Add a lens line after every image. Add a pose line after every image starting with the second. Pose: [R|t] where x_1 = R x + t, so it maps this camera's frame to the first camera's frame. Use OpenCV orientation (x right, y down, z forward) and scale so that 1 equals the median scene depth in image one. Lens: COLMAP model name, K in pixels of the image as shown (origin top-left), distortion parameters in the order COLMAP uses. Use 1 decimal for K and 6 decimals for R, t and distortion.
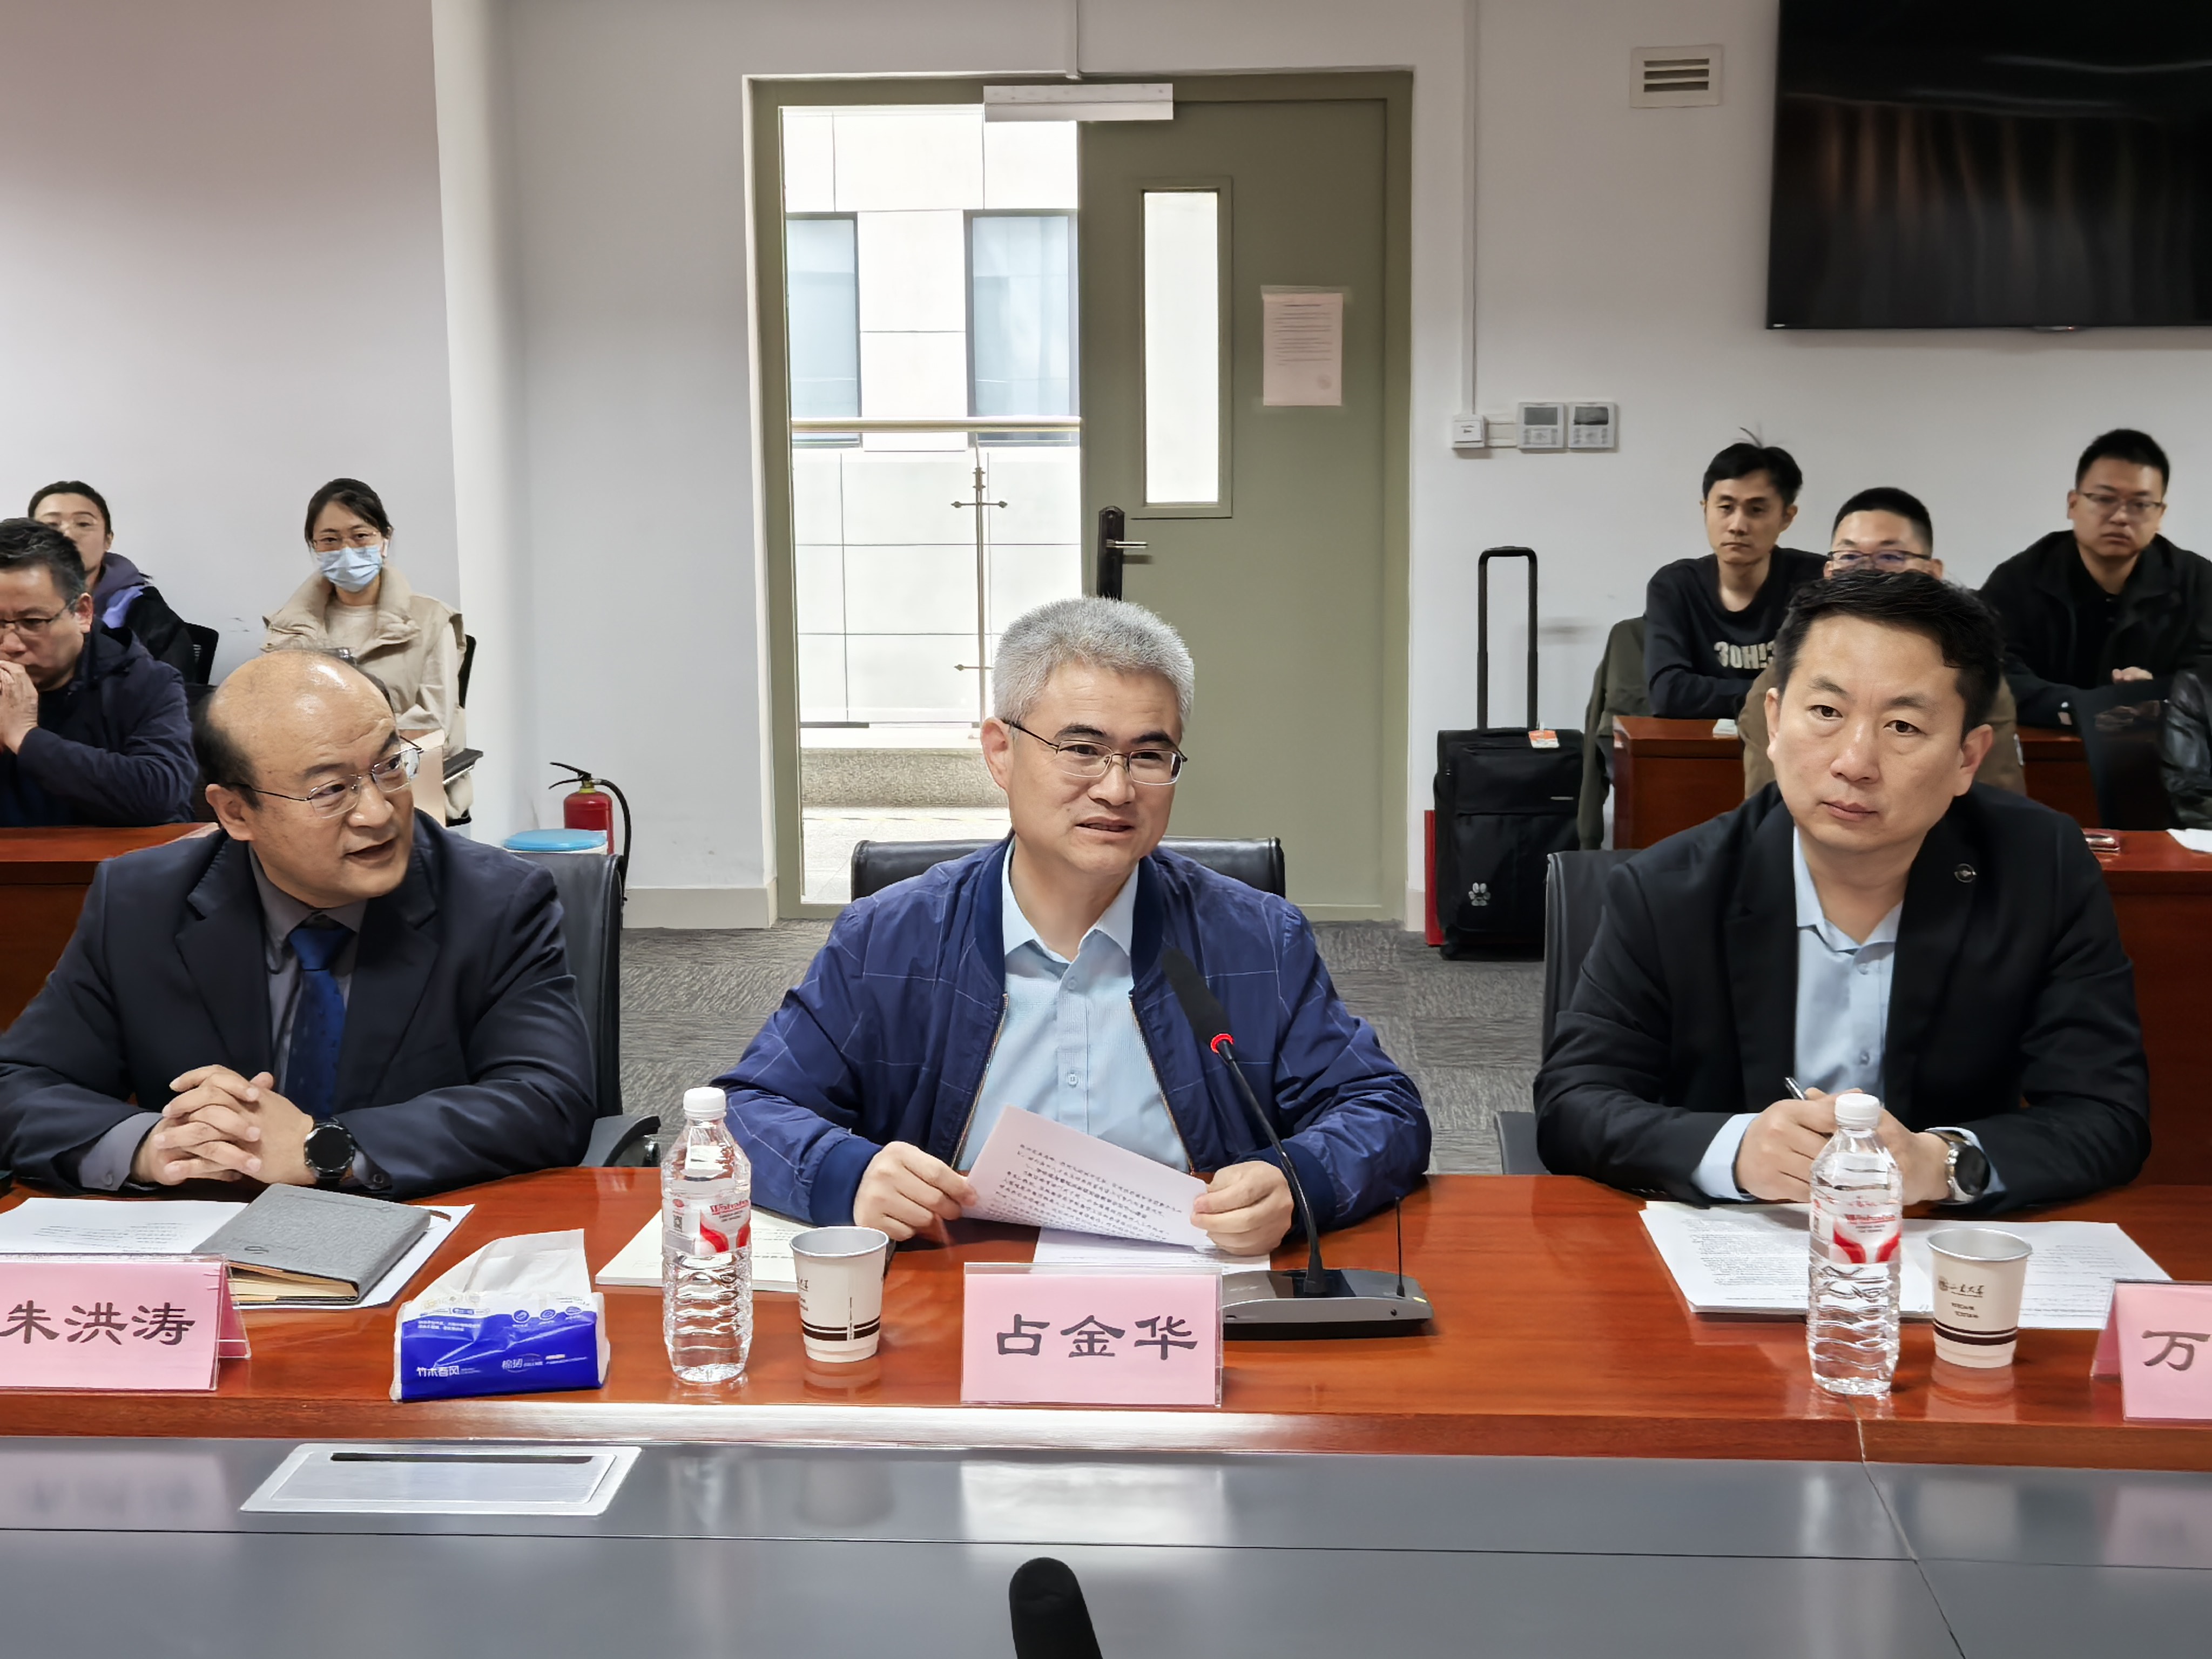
lens RADIAL K [[2898.3, 0, 1106.0], [0, 2898.3, 829.5], [0, 0, 1]] dist [-0.006848, 0.054208]
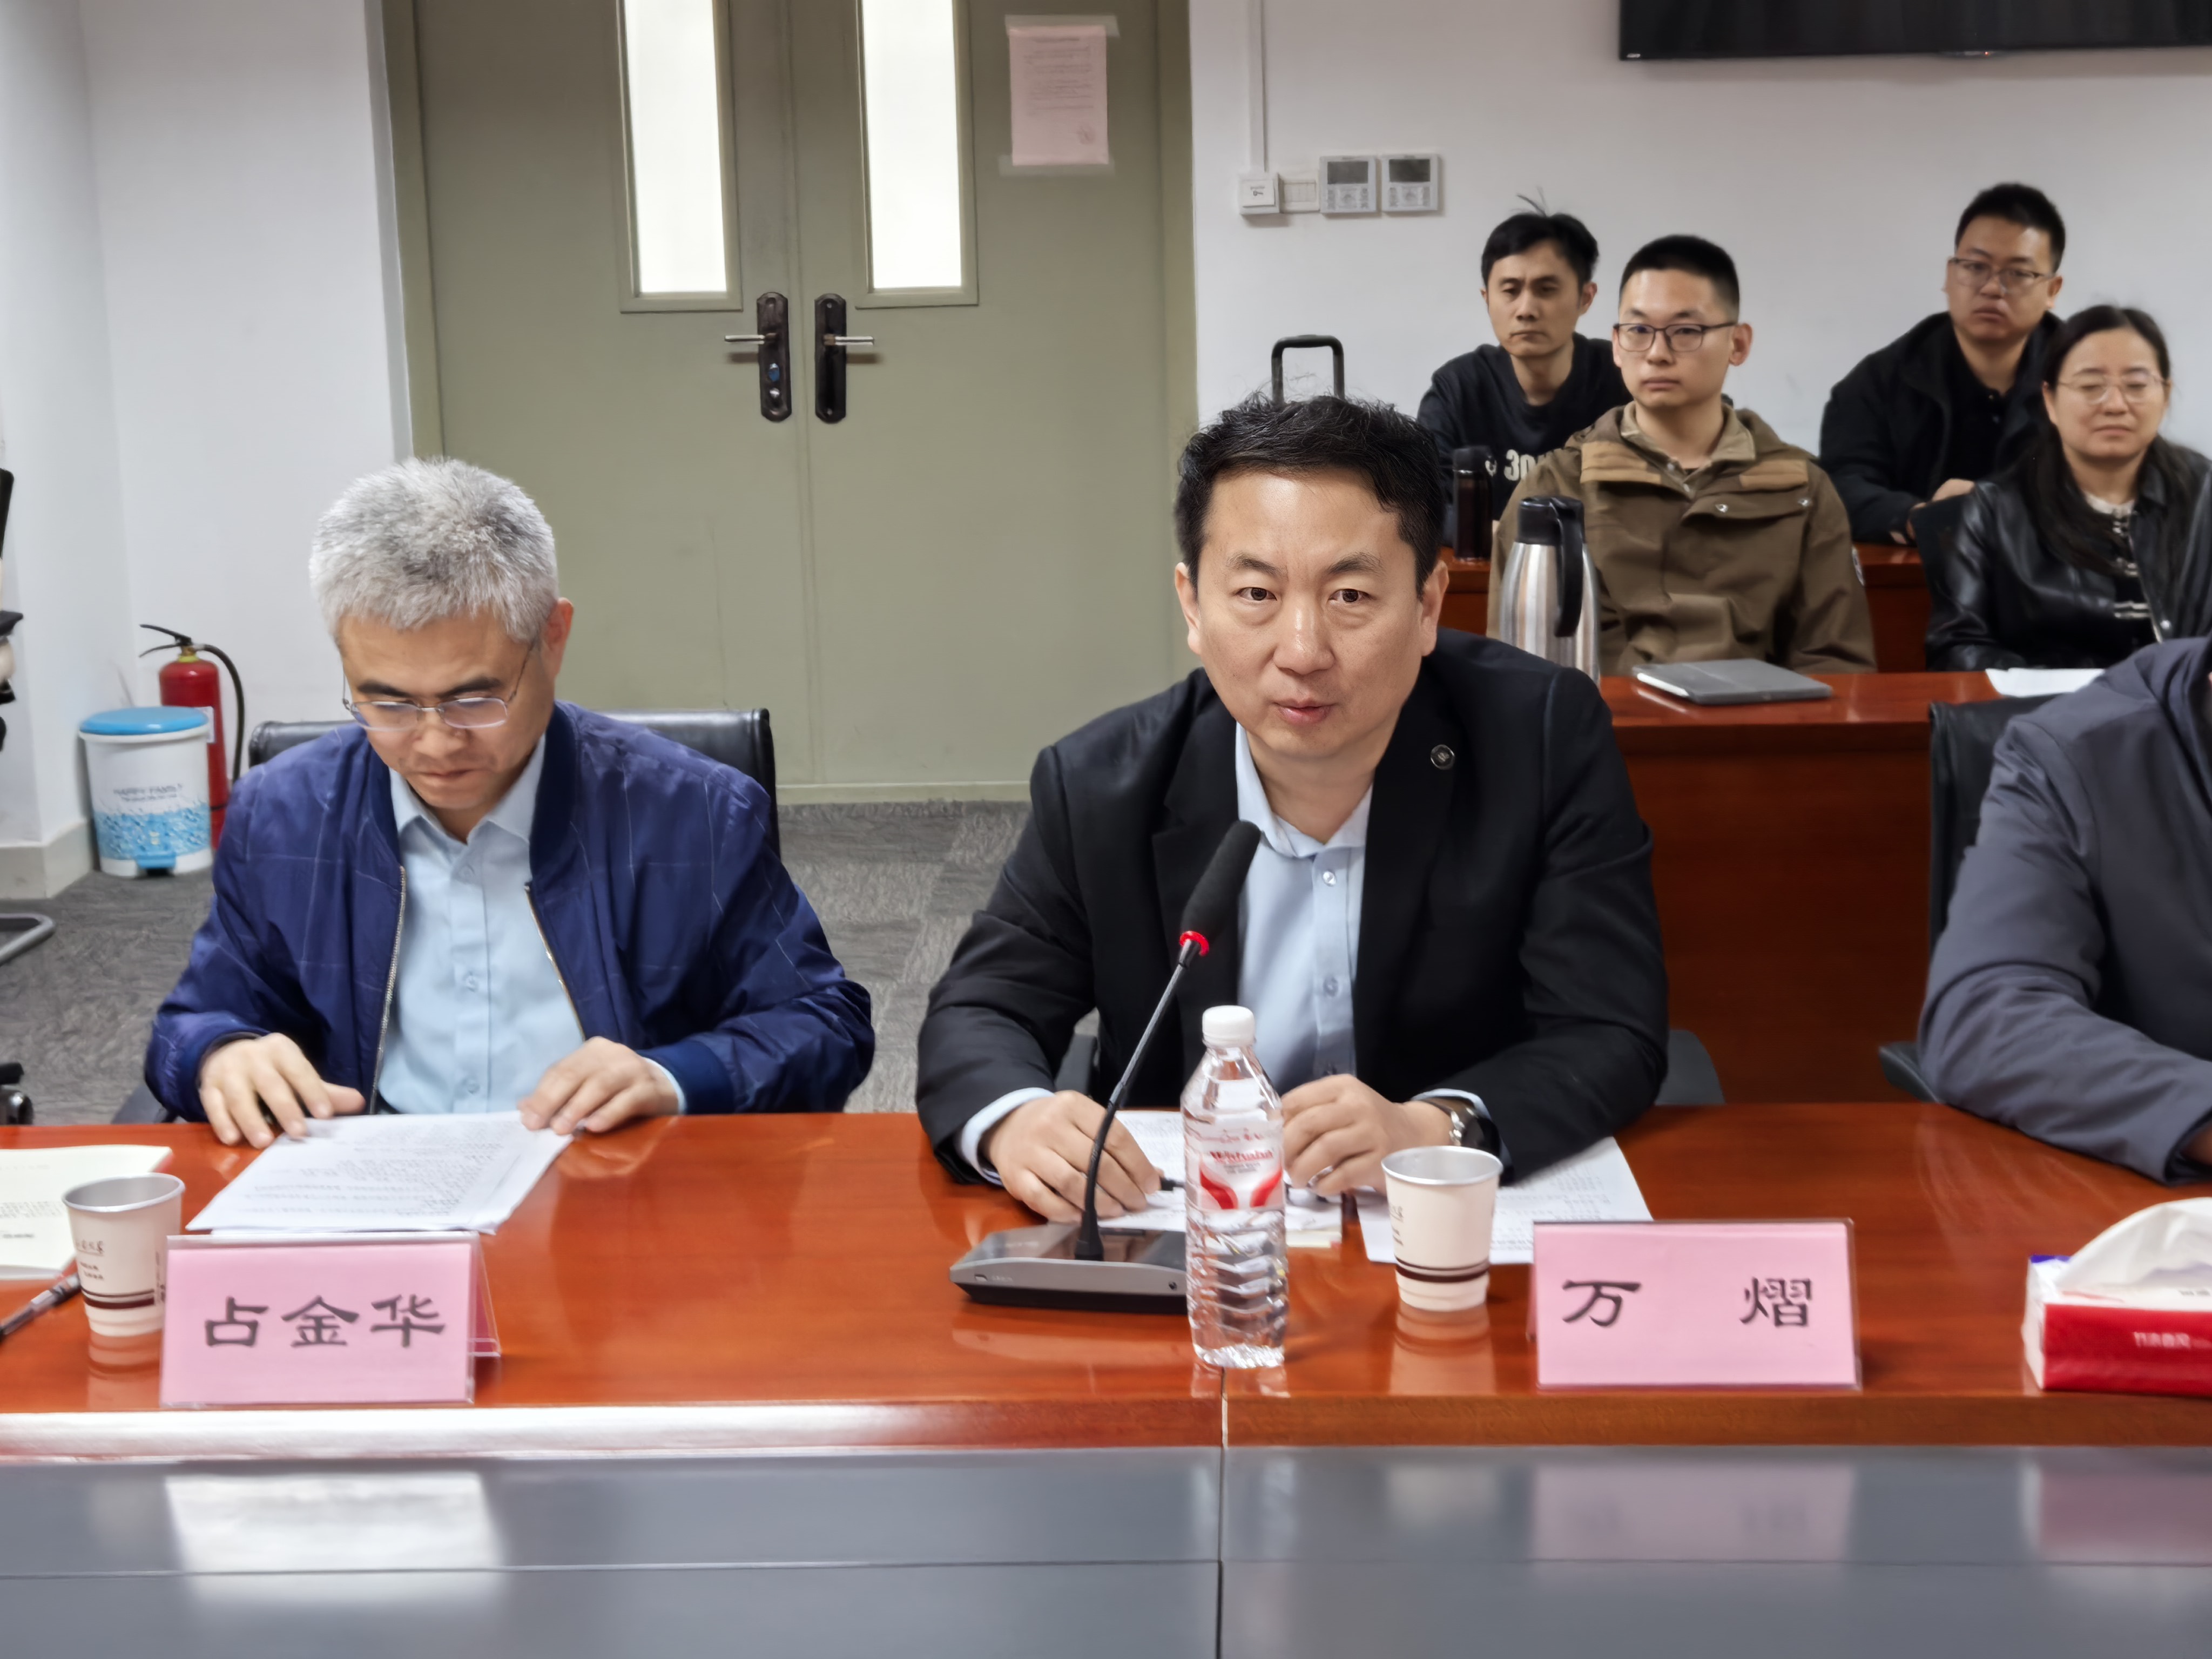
lens RADIAL K [[3580.2, 0, 1106.0], [0, 3580.2, 829.5], [0, 0, 1]] dist [0.021832, -0.048714]
pose [[0.999135, -0.022303, 0.035096, 0.136156], [0.020896, 0.998982, 0.039973, -0.001656], [-0.035952, -0.039205, 0.998584, -0.020318]]
